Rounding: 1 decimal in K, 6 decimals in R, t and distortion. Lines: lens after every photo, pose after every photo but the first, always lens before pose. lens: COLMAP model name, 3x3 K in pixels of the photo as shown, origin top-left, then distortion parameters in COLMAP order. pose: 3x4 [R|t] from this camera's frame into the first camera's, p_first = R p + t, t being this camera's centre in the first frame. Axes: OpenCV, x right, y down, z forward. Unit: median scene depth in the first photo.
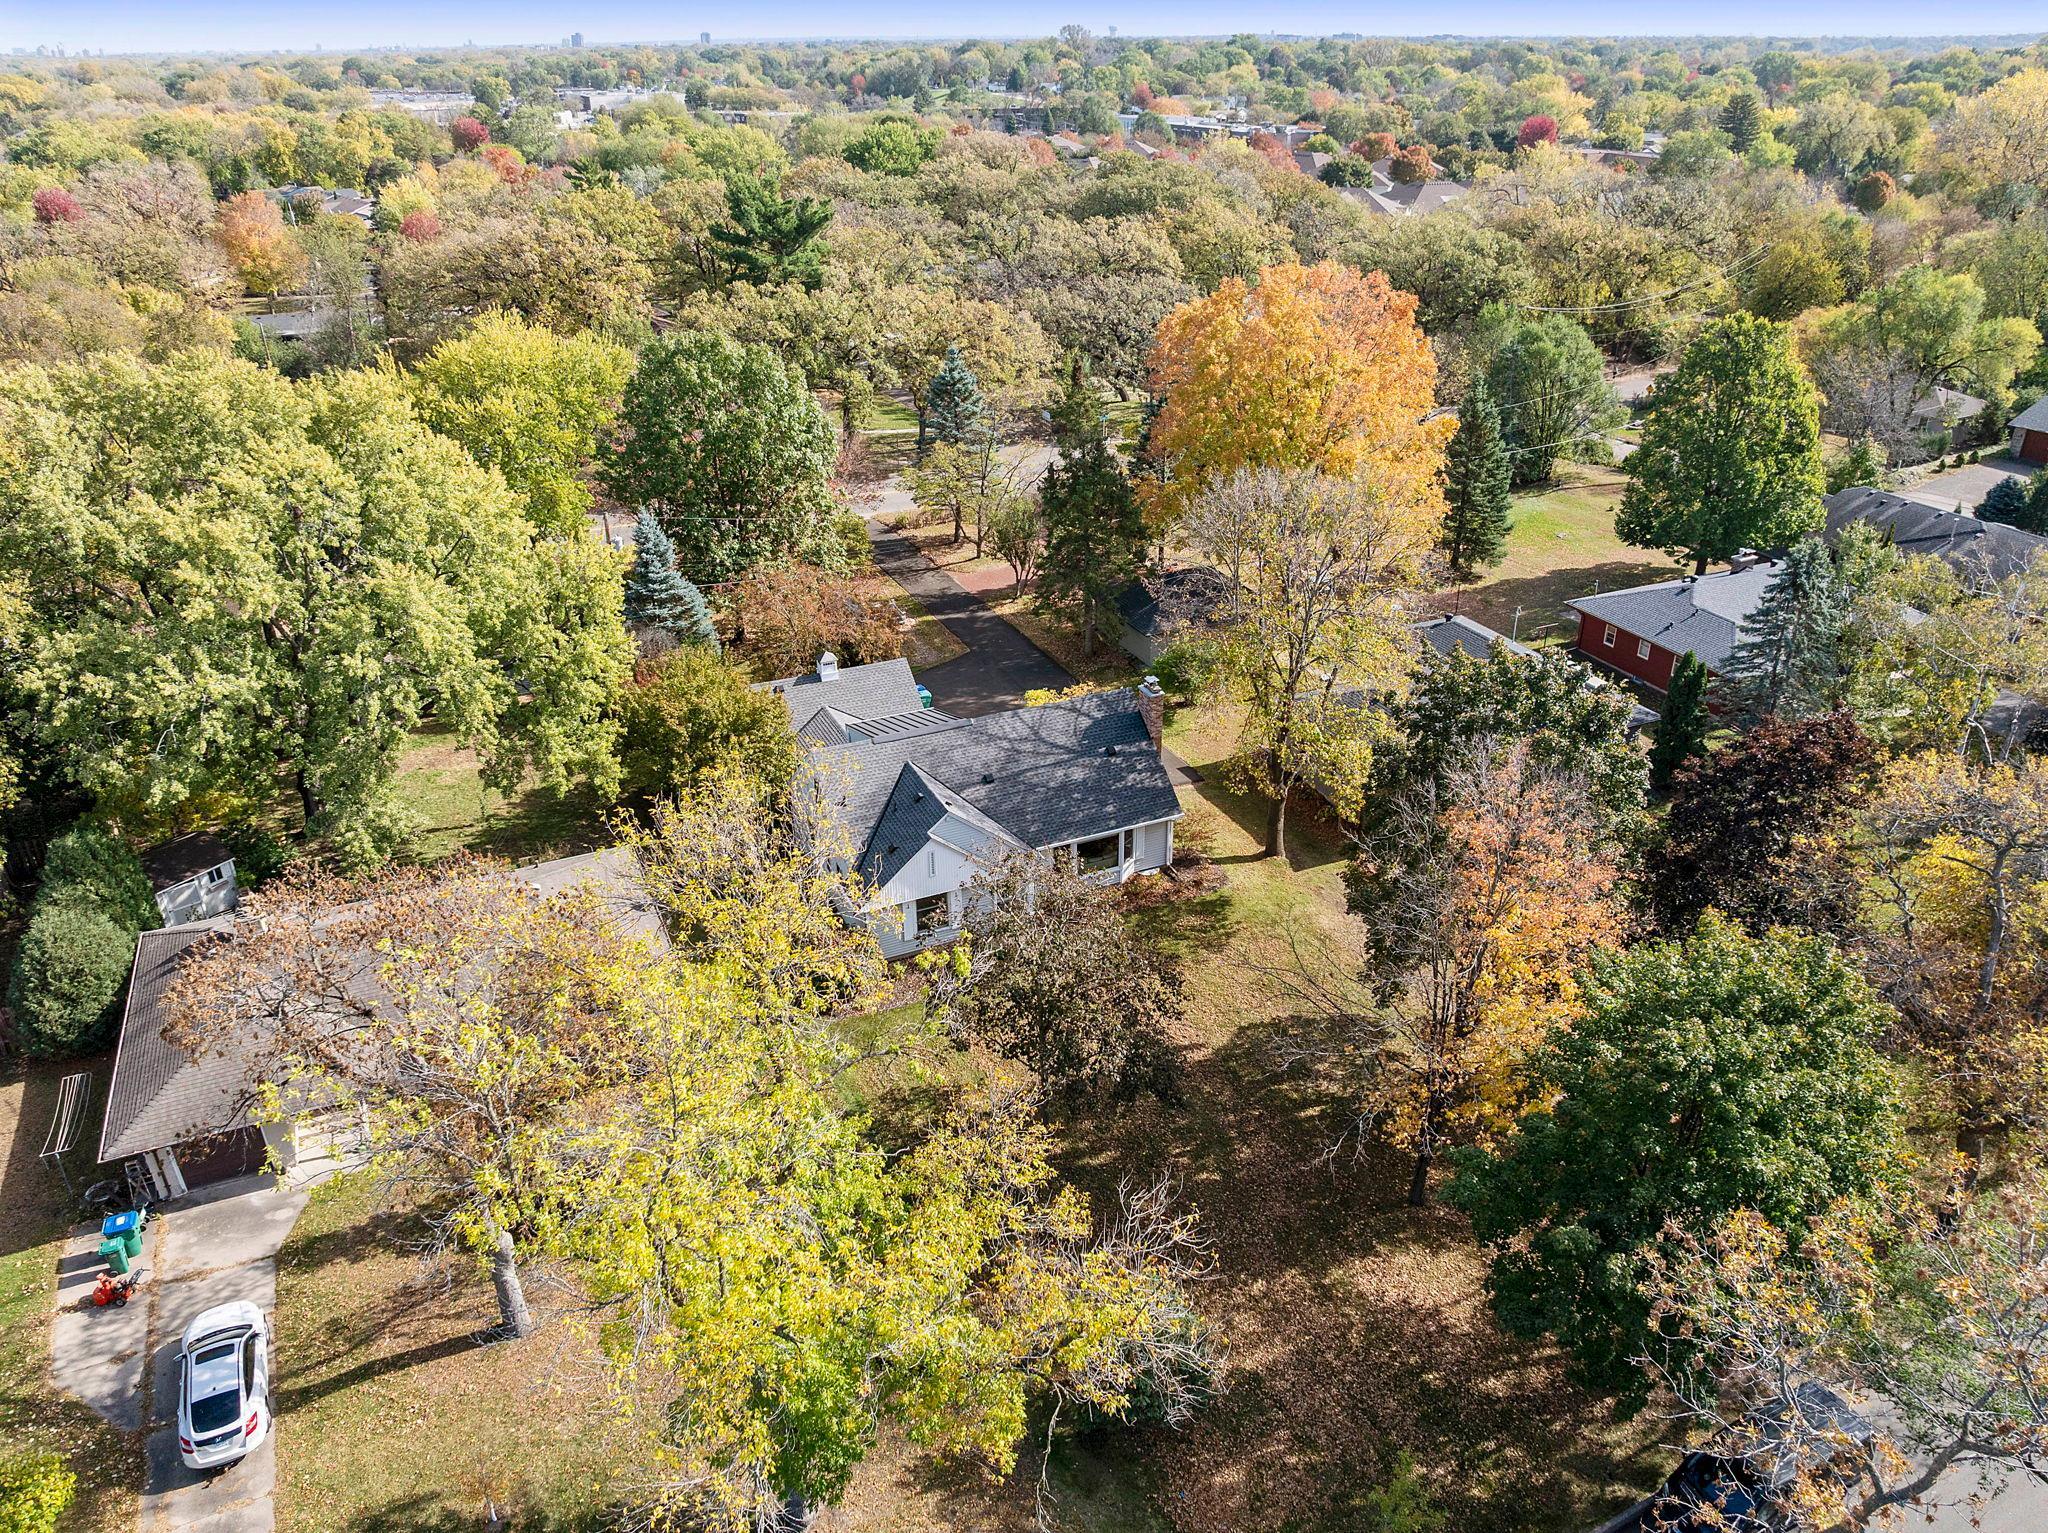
lens RADIAL K [[1451.6, 0, 1027.7], [0, 1451.6, 766.7], [0, 0, 1]] dist [-0.040906, 0.013231]
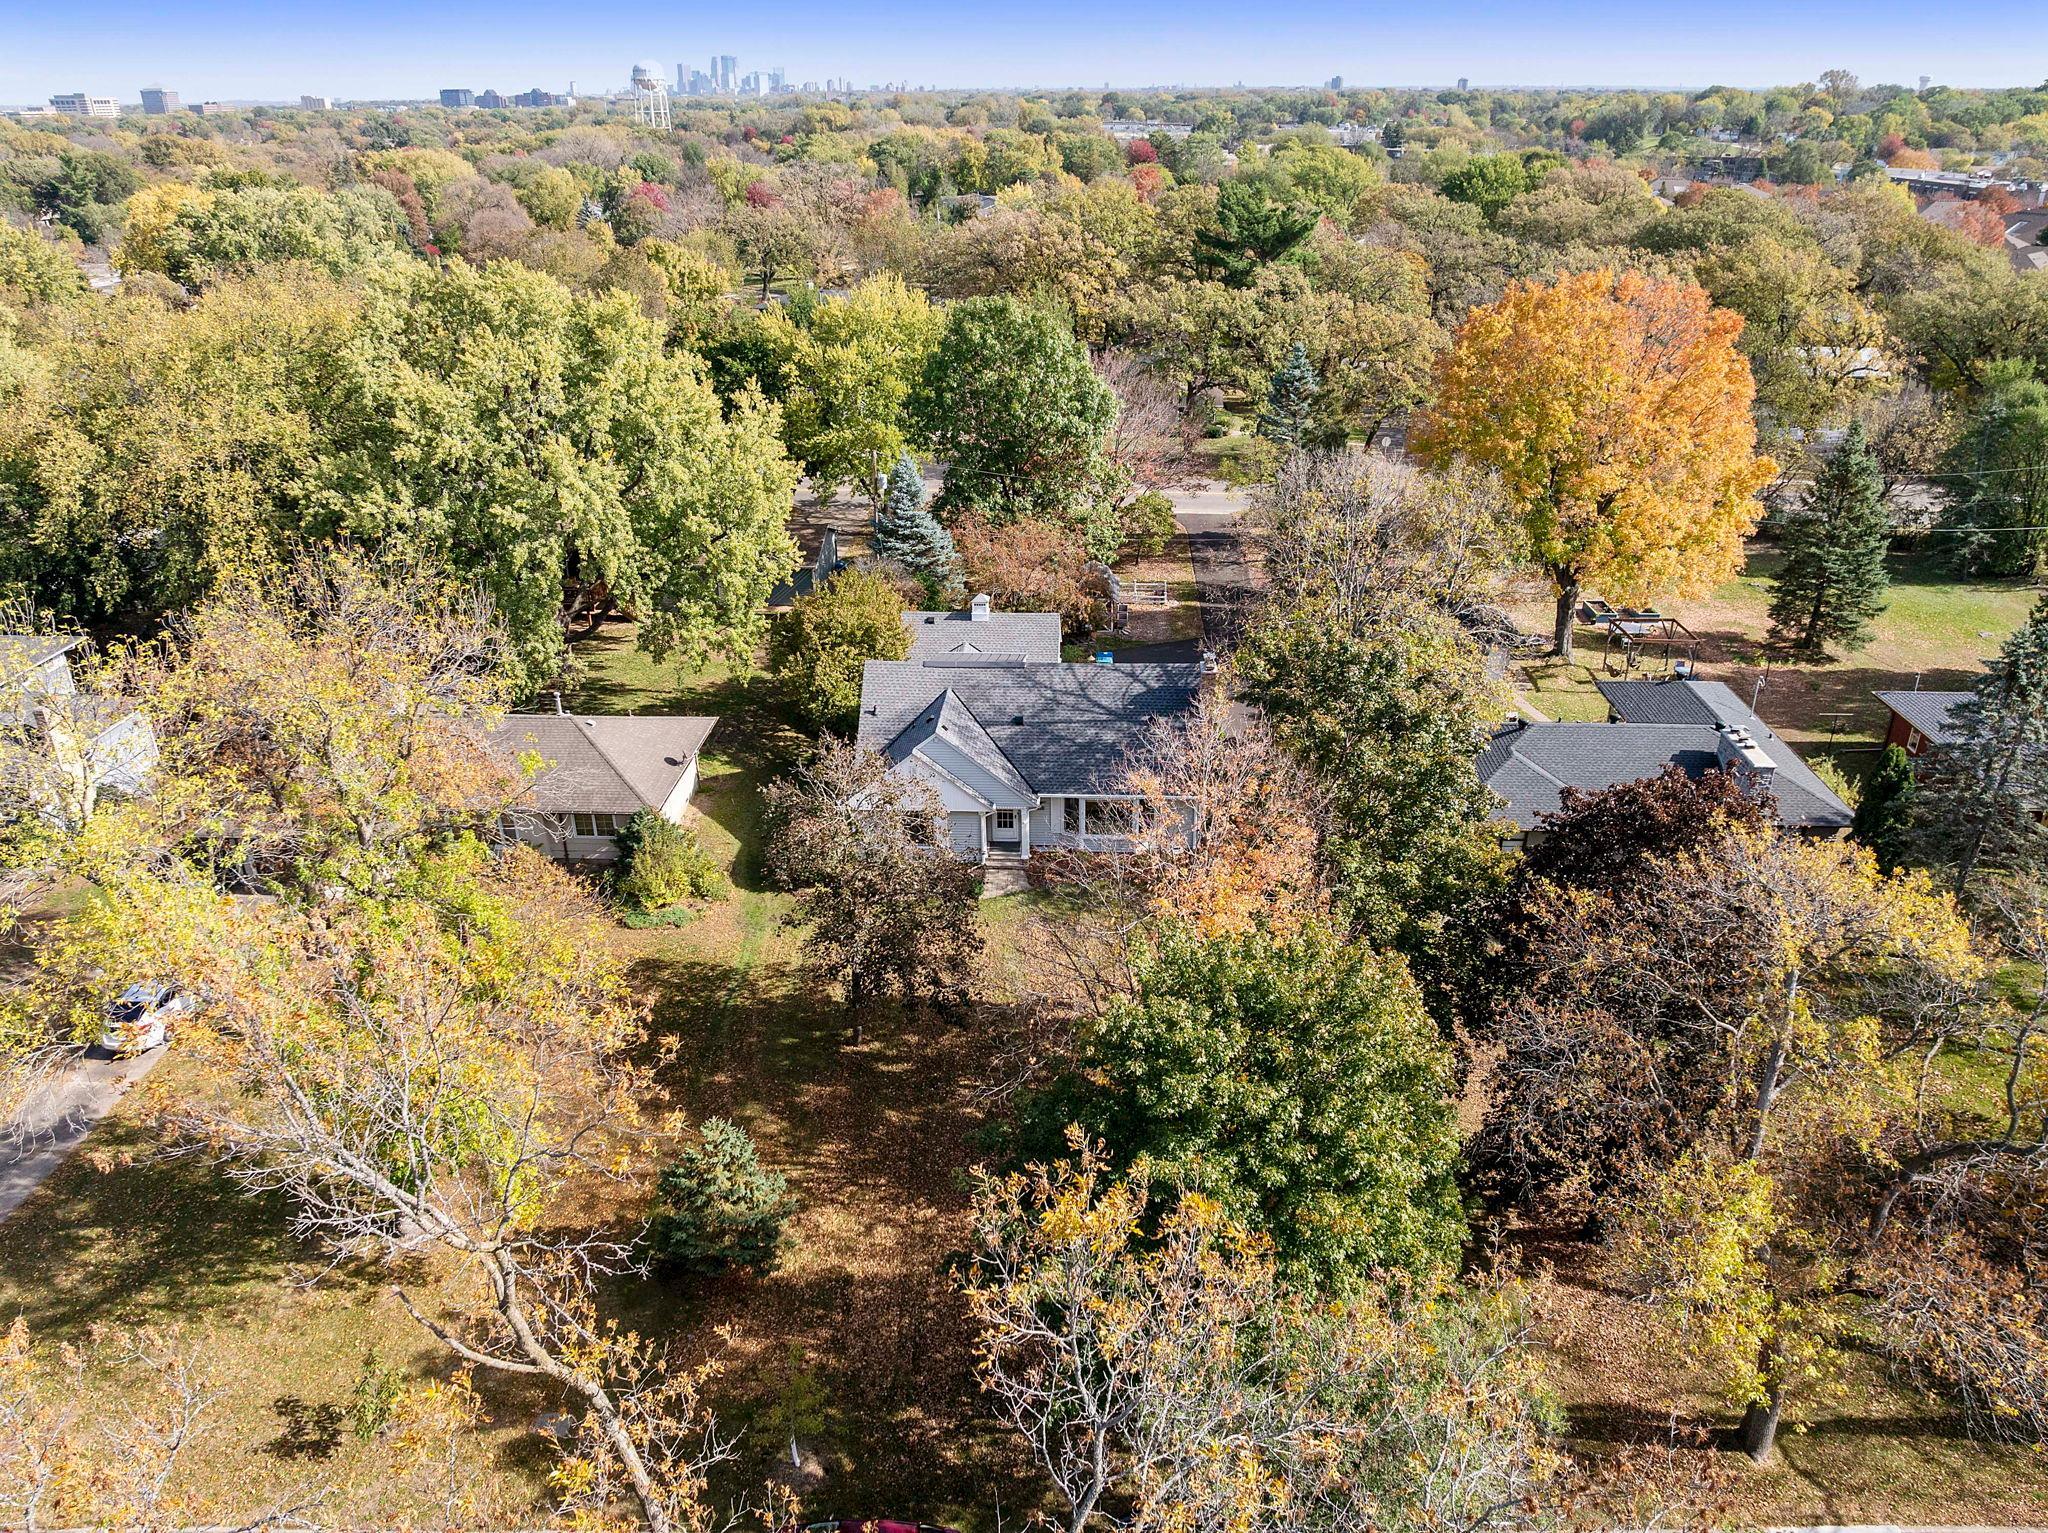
lens RADIAL K [[1451.6, 0, 1018.4], [0, 1451.6, 754.0], [0, 0, 1]] dist [-0.040906, 0.013231]
pose [[0.888984, 0.194692, -0.414491, 0.393892], [-0.208307, 0.977982, 0.012604, 0.018121], [0.407819, 0.075137, 0.909966, 0.069326]]
